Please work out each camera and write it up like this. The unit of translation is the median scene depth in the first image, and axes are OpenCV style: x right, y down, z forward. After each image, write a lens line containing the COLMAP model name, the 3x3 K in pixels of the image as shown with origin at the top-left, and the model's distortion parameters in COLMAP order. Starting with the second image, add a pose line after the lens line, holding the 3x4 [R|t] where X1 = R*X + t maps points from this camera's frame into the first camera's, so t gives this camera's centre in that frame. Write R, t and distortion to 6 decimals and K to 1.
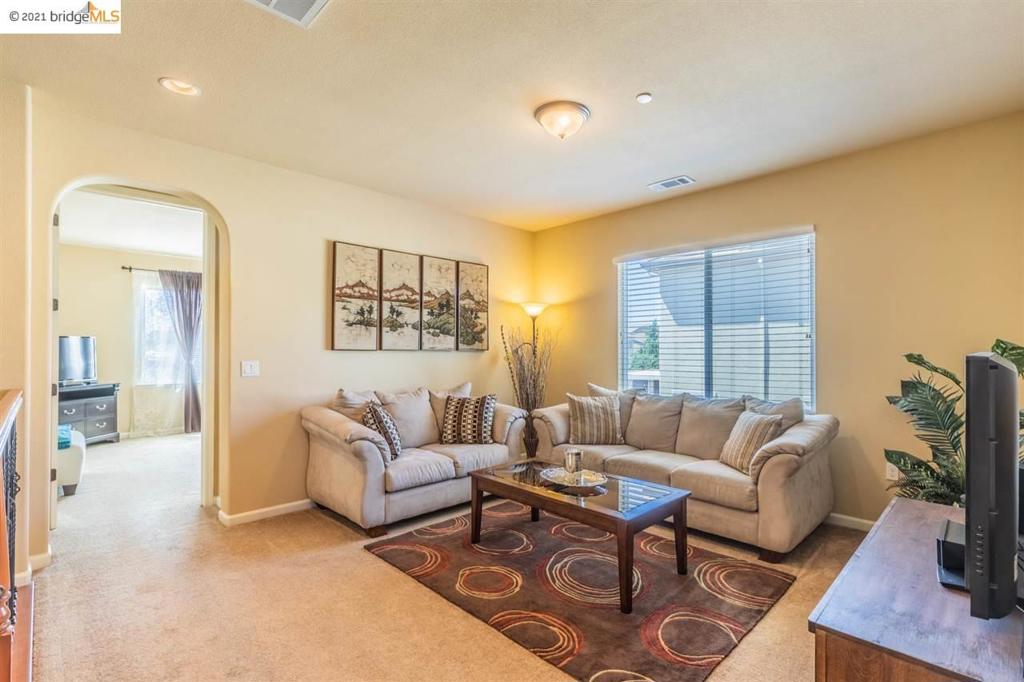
lens RADIAL K [[474.5, 0, 513.6], [0, 474.5, 345.4], [0, 0, 1]] dist [0.000695, 0.000130]
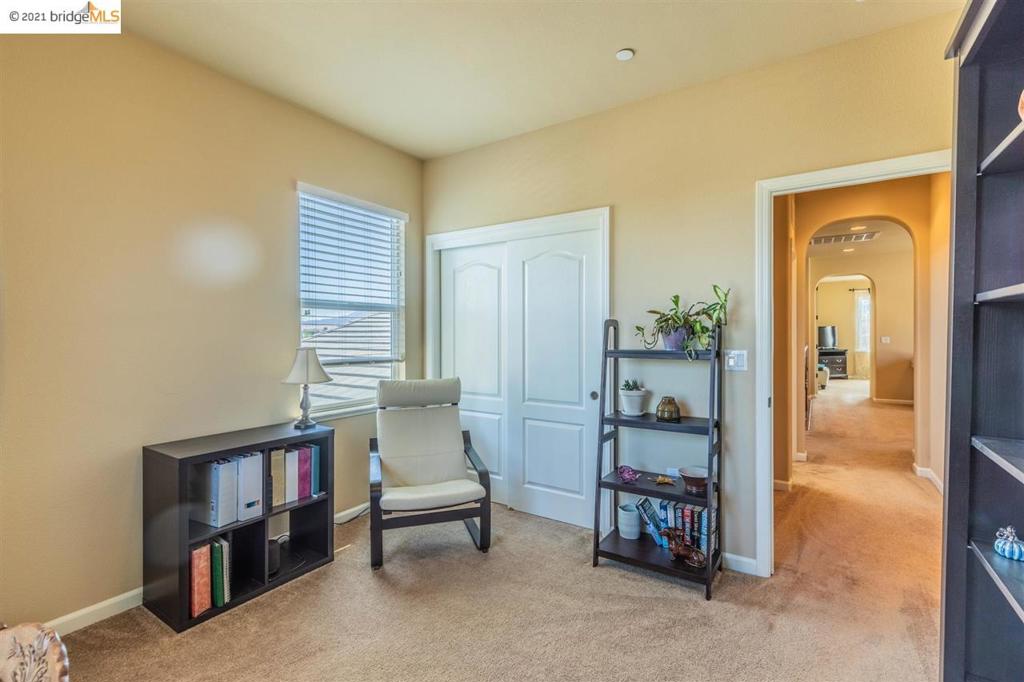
lens RADIAL K [[464.2, 0, 511.9], [0, 464.2, 340.5], [0, 0, 1]] dist [0.000224, -0.000115]
pose [[0.206991, 0.014931, -0.978229, 1.174762], [0.014484, 0.999727, 0.018324, -0.018271], [0.978236, -0.017961, 0.206719, -1.164565]]
